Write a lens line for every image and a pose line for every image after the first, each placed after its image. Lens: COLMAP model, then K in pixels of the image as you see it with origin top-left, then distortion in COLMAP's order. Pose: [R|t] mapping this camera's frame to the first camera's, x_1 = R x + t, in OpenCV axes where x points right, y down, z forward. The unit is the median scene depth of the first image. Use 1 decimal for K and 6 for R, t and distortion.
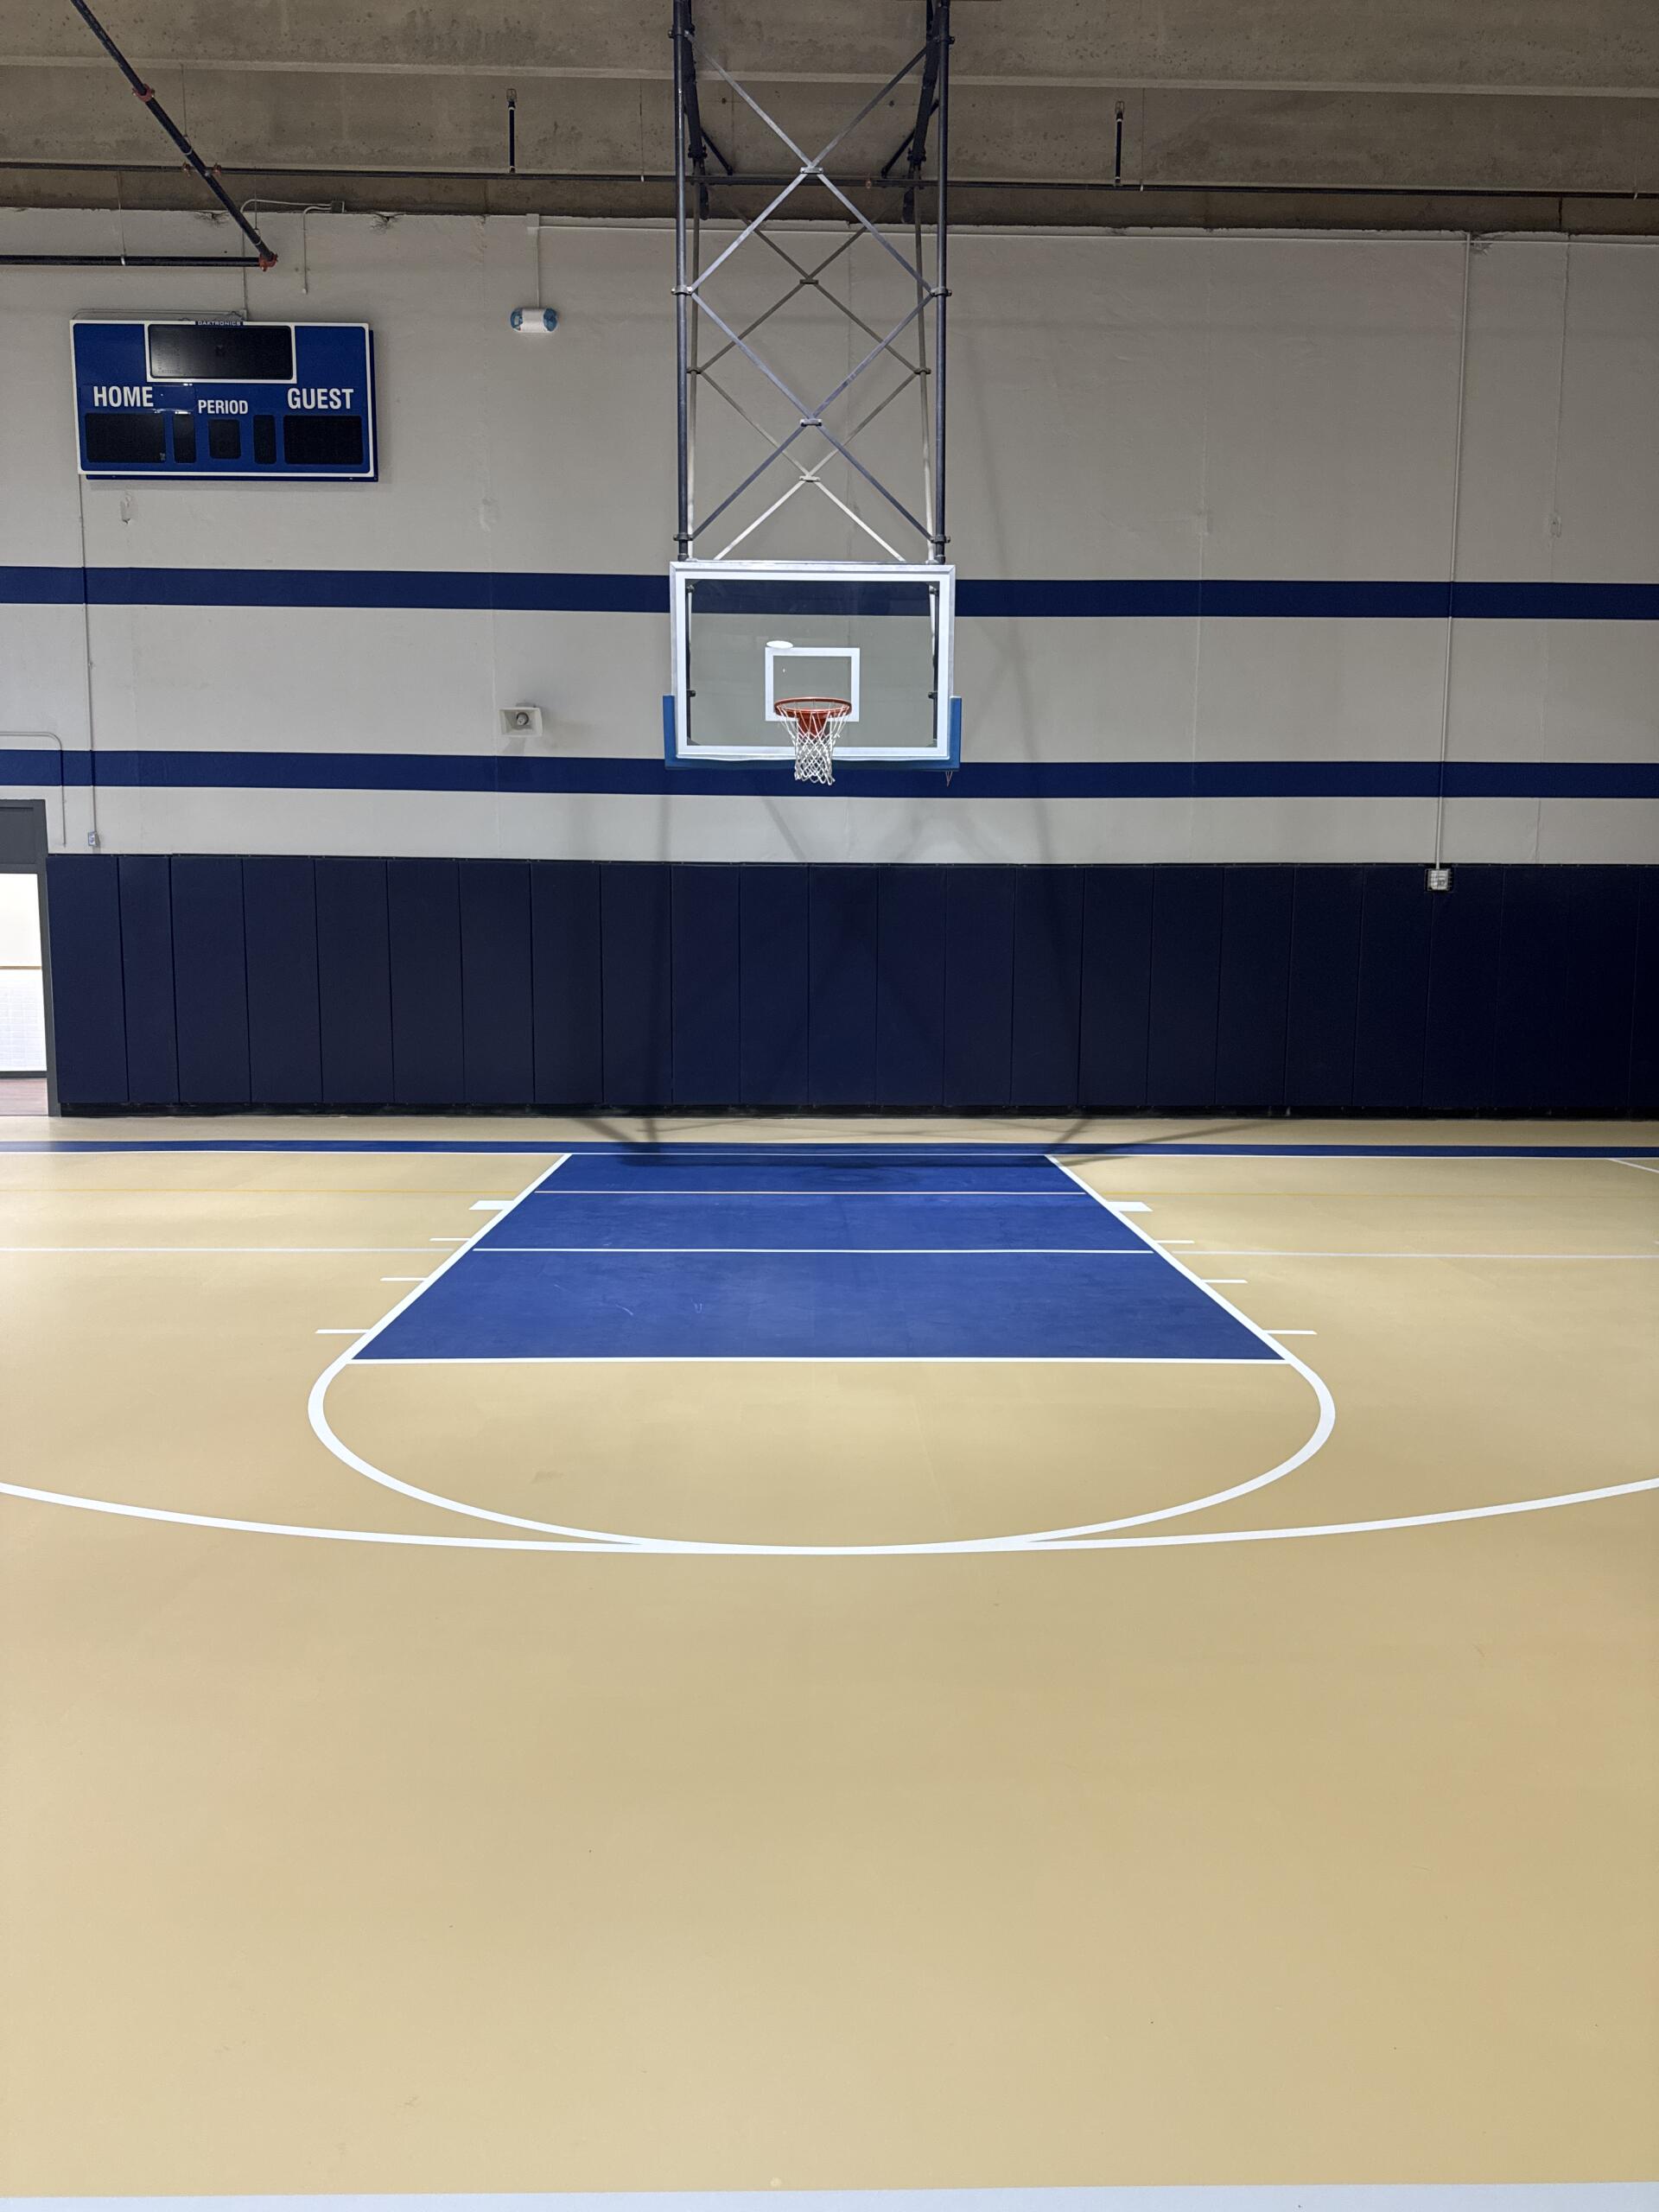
lens RADIAL K [[1484.6, 0, 829.5], [0, 1484.6, 1106.0], [0, 0, 1]] dist [0.127850, -0.133511]
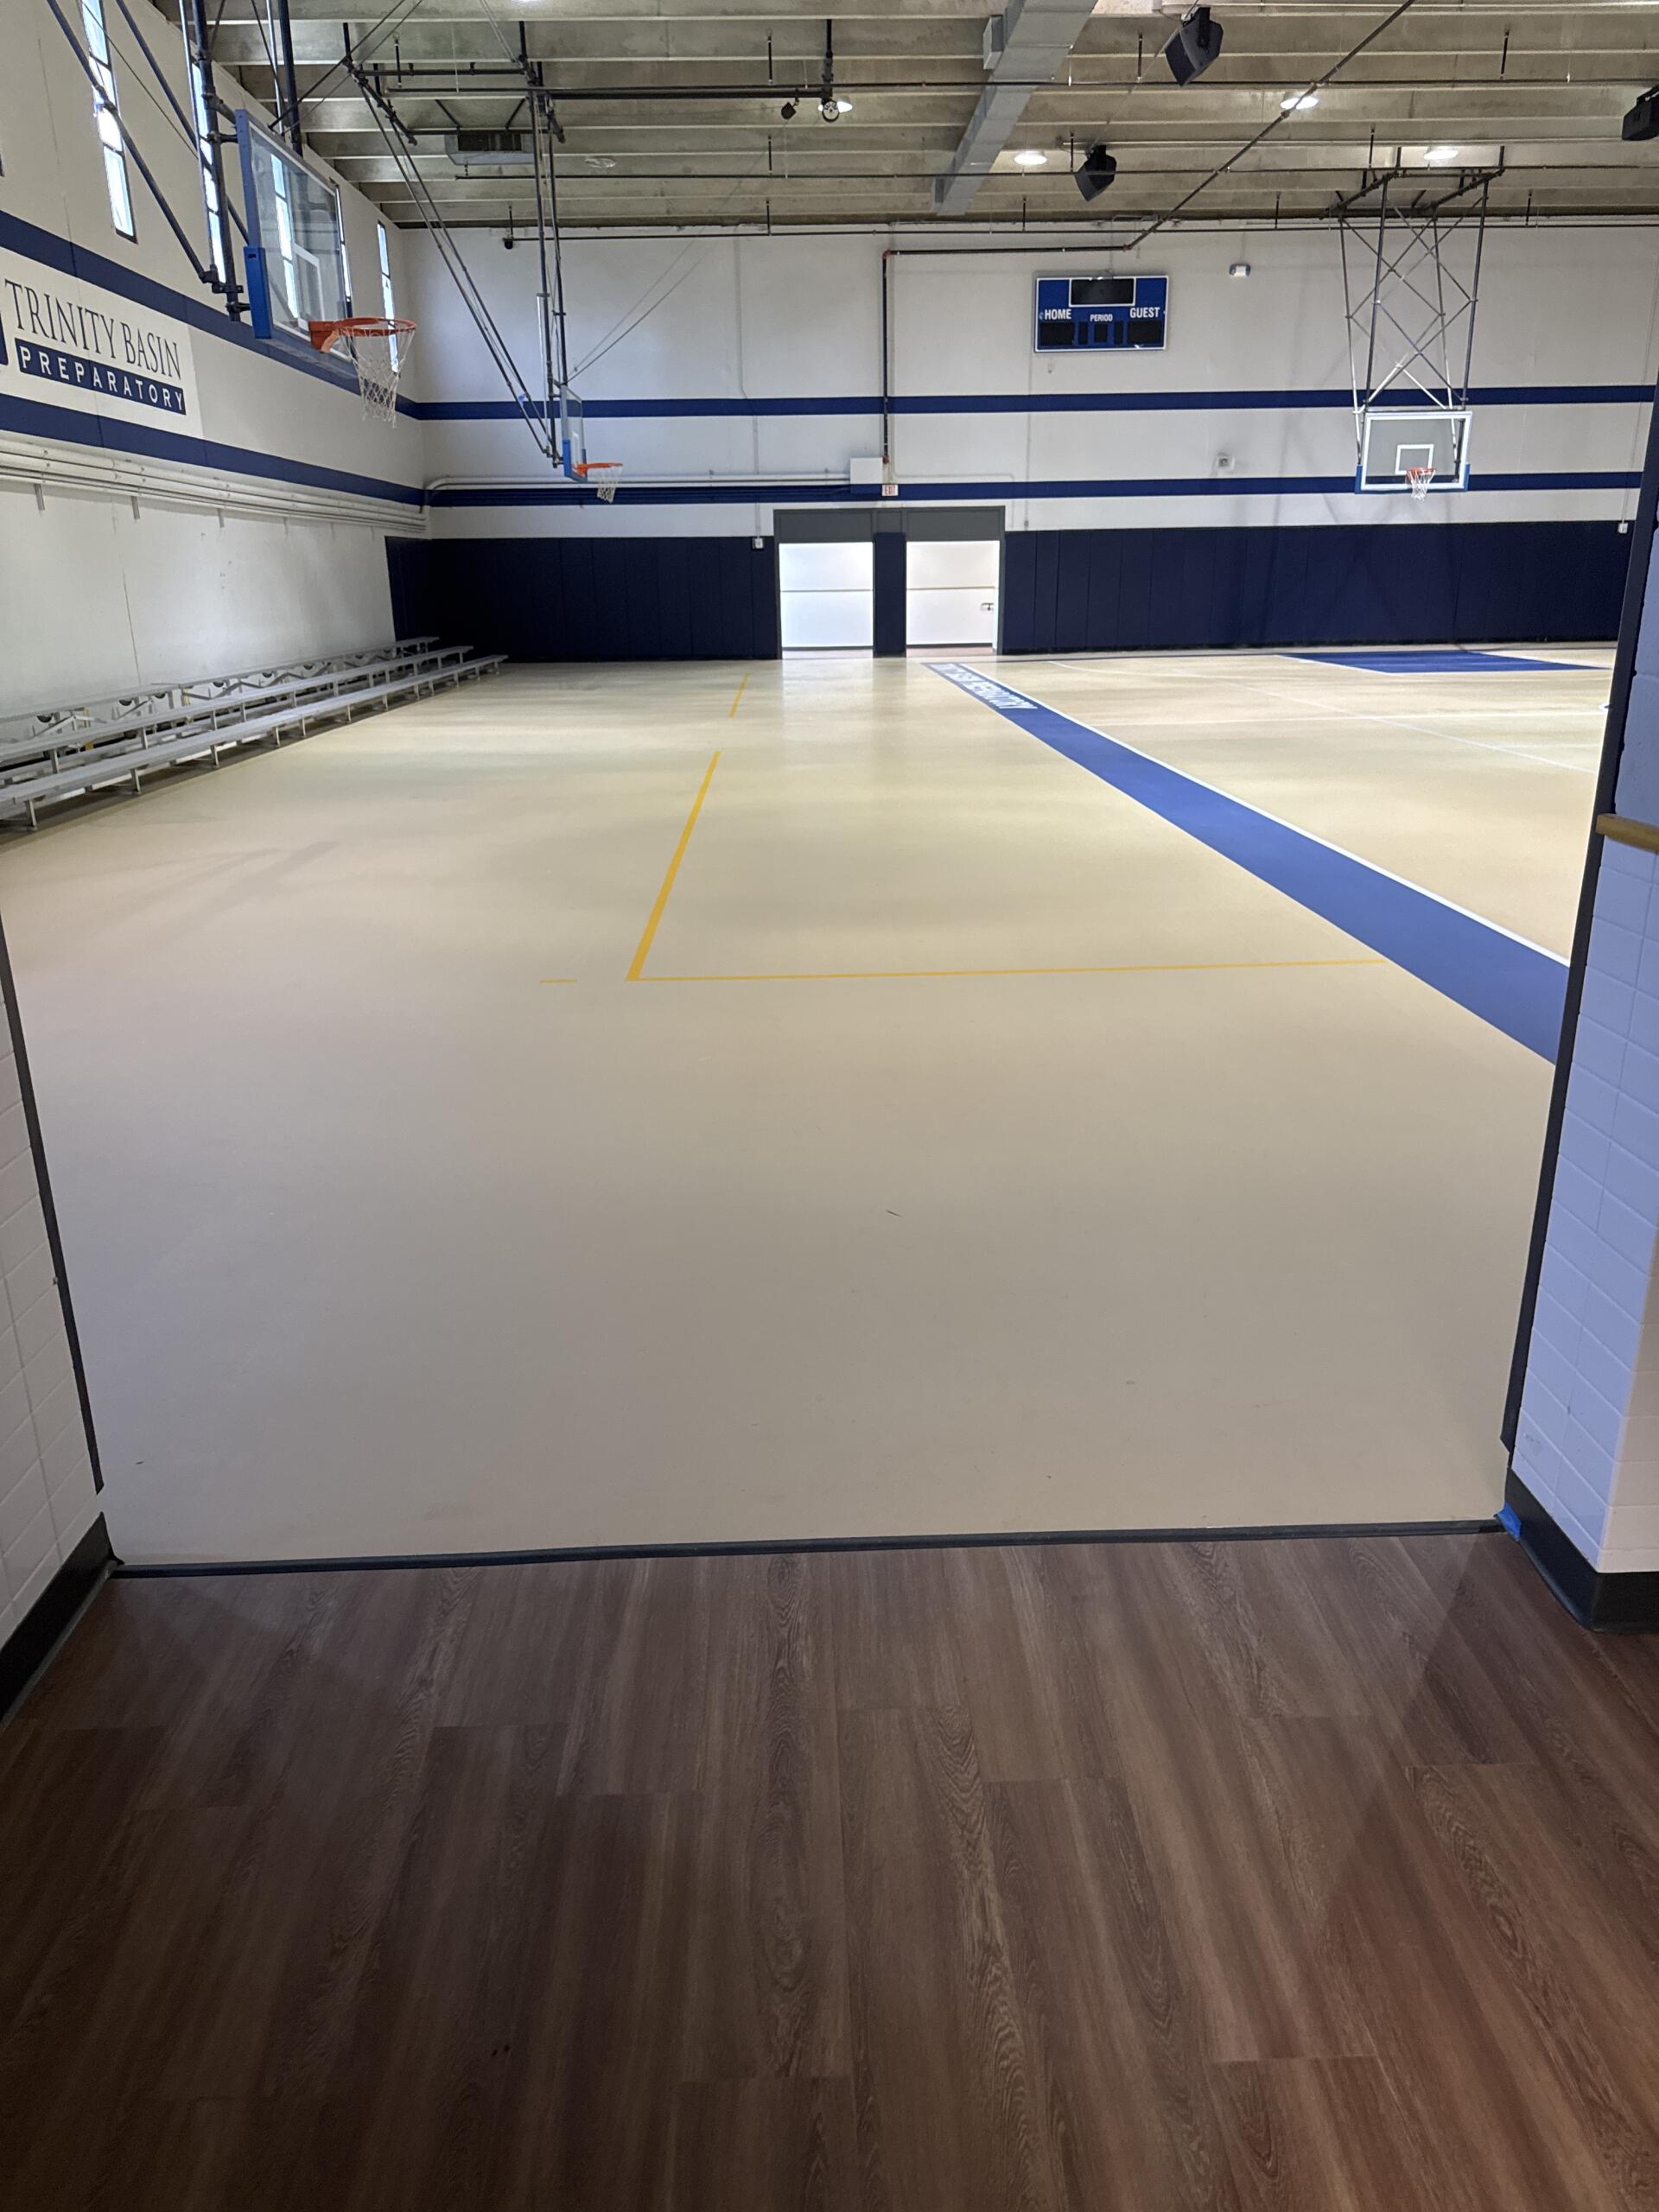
lens RADIAL K [[1616.9, 0, 825.3], [0, 1616.9, 1161.9], [0, 0, 1]] dist [0.006130, -0.002052]
pose [[0.999731, -0.022451, 0.005738, -0.815230], [0.020512, 0.972585, 0.231642, 0.180957], [-0.010781, -0.231462, 0.972784, -1.537611]]
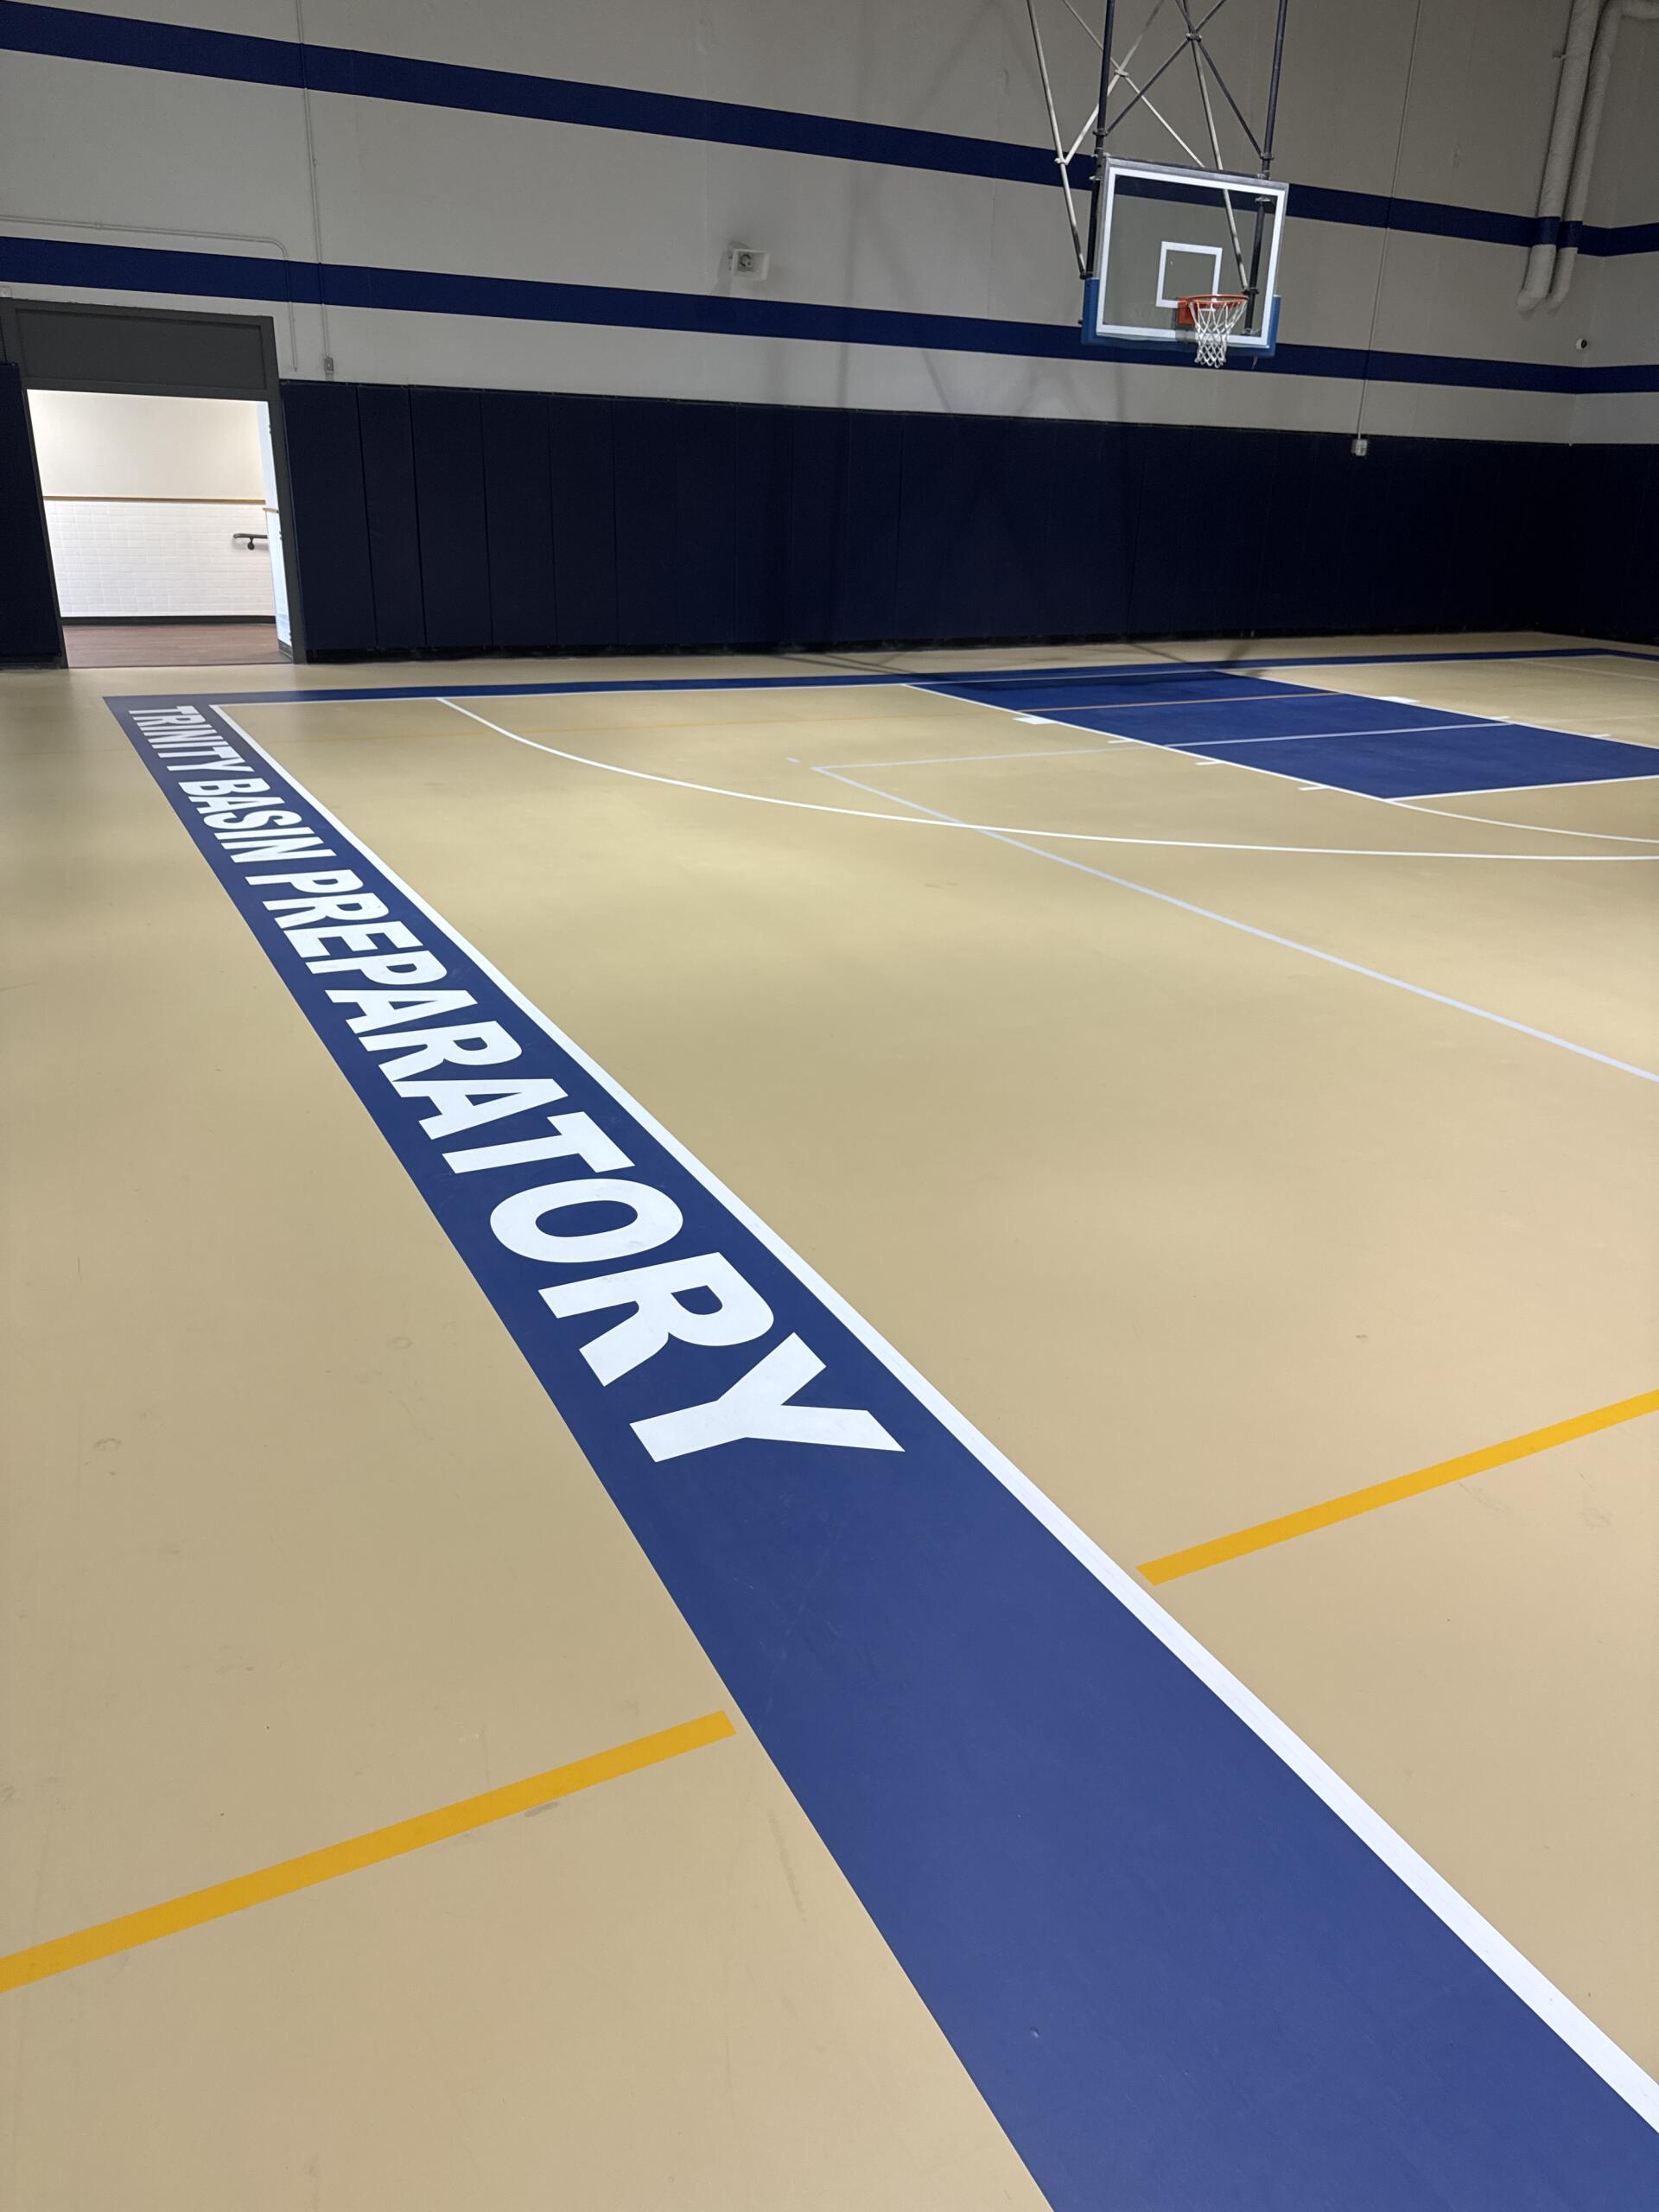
lens RADIAL K [[1592.9, 0, 829.5], [0, 1592.9, 1106.0], [0, 0, 1]] dist [0.025832, -0.007122]
pose [[0.896379, -0.143329, 0.419477, -0.694705], [0.024990, 0.961120, 0.274997, 0.005469], [-0.442583, -0.236019, 0.865110, -0.138542]]
